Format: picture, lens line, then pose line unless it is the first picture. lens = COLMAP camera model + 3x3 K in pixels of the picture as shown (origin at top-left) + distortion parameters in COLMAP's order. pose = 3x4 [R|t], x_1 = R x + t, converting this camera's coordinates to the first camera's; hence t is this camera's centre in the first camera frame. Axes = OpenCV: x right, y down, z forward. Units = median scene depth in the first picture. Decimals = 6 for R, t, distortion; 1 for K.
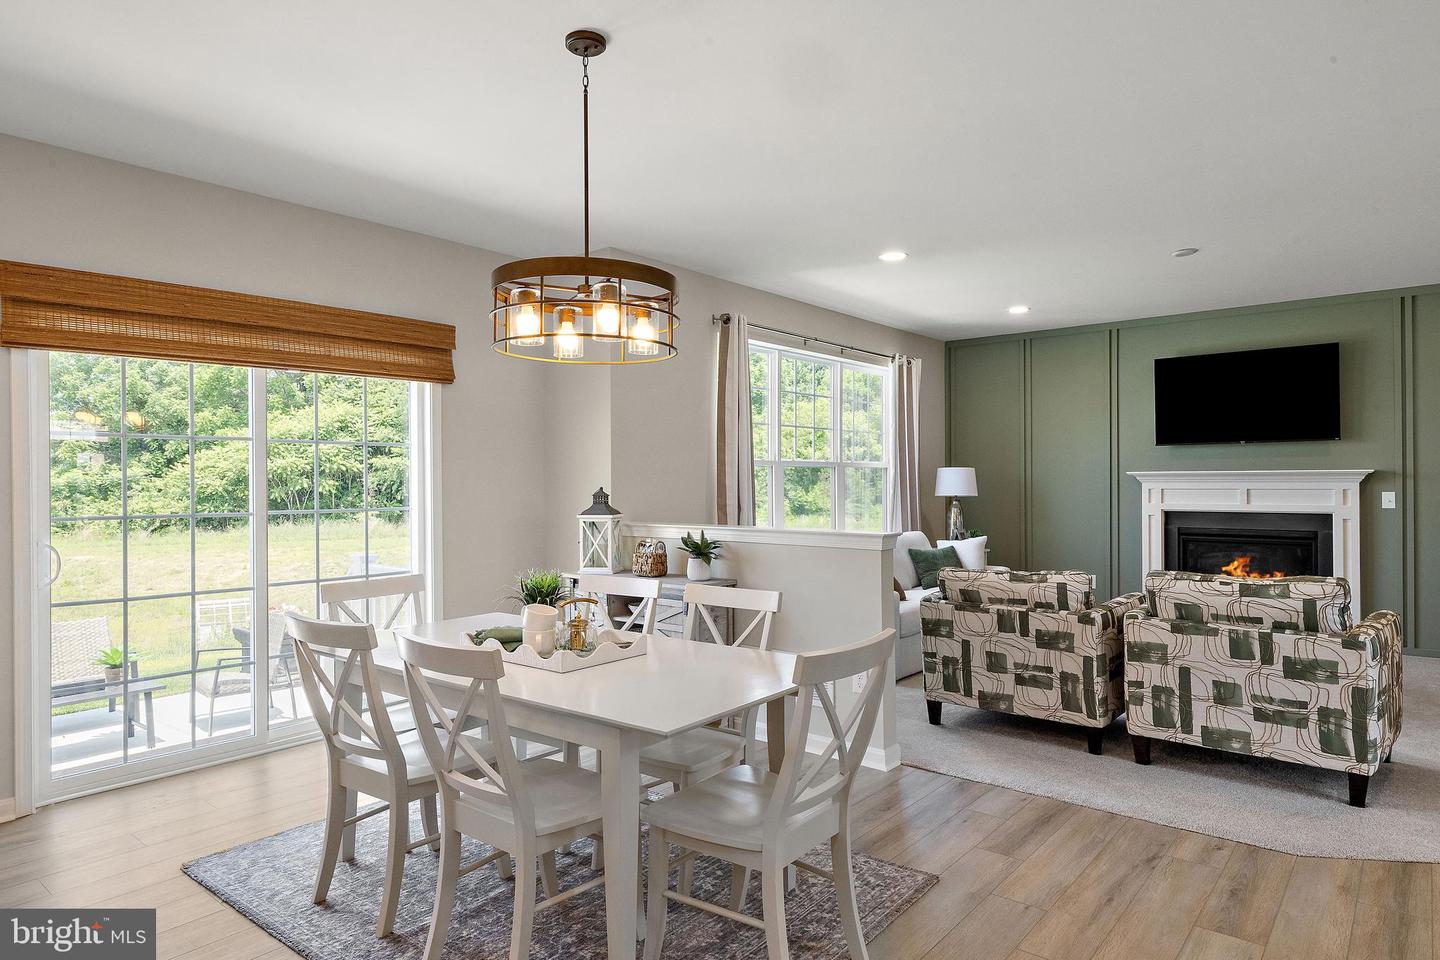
lens RADIAL K [[857.0, 0, 720.0], [0, 857.0, 480.0], [0, 0, 1]] dist [0.004728, 0.000065]
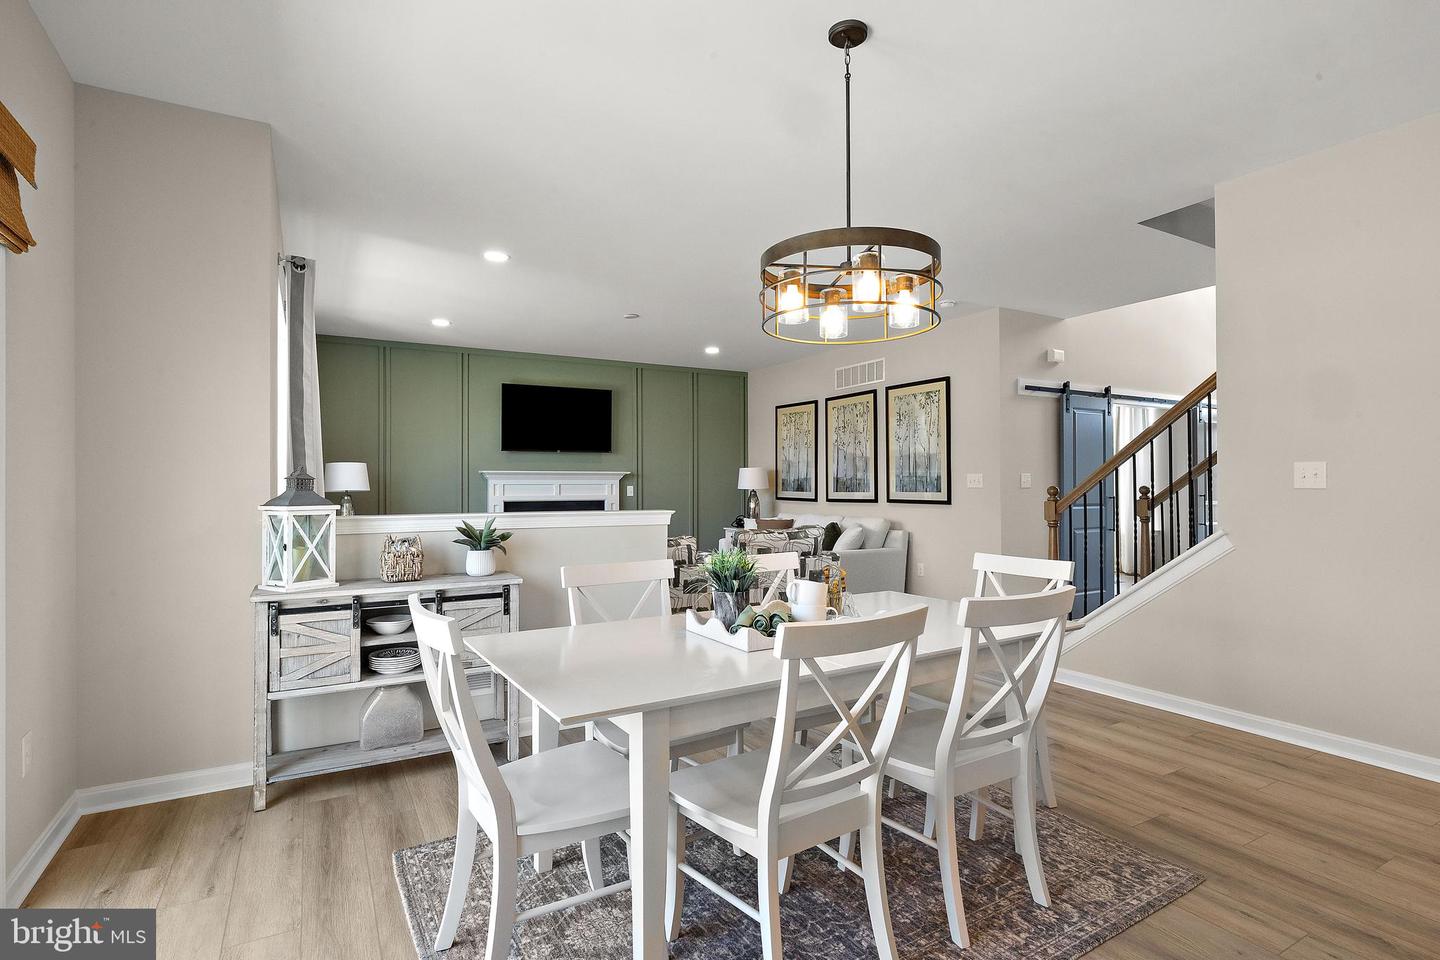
lens RADIAL K [[714.3, 0, 720.0], [0, 714.3, 480.0], [0, 0, 1]] dist [-0.002612, -0.000512]
pose [[0.347777, 0.012606, 0.937492, -0.427861], [0.001803, 0.999899, -0.014114, 0.021931], [-0.937575, 0.006599, 0.347719, 0.366503]]
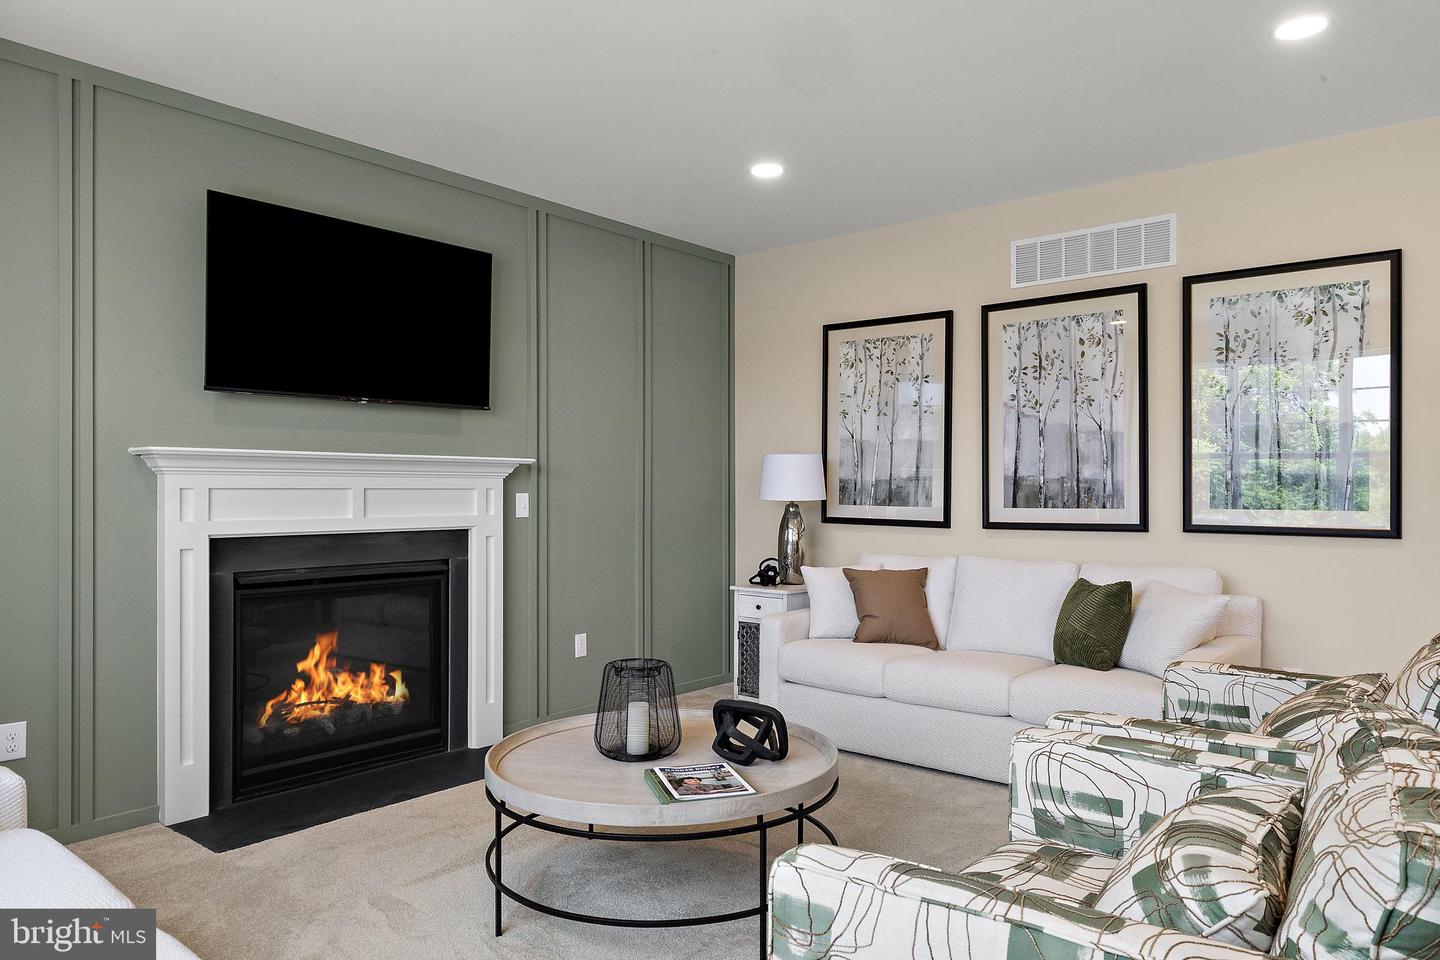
lens RADIAL K [[973.3, 0, 720.0], [0, 973.3, 480.0], [0, 0, 1]] dist [0.043094, -0.001395]
pose [[-0.003865, 0.016106, 0.999863, 0.009462], [0.000634, 0.999870, -0.016104, 0.016056], [-0.999992, 0.000572, -0.003874, 0.839814]]
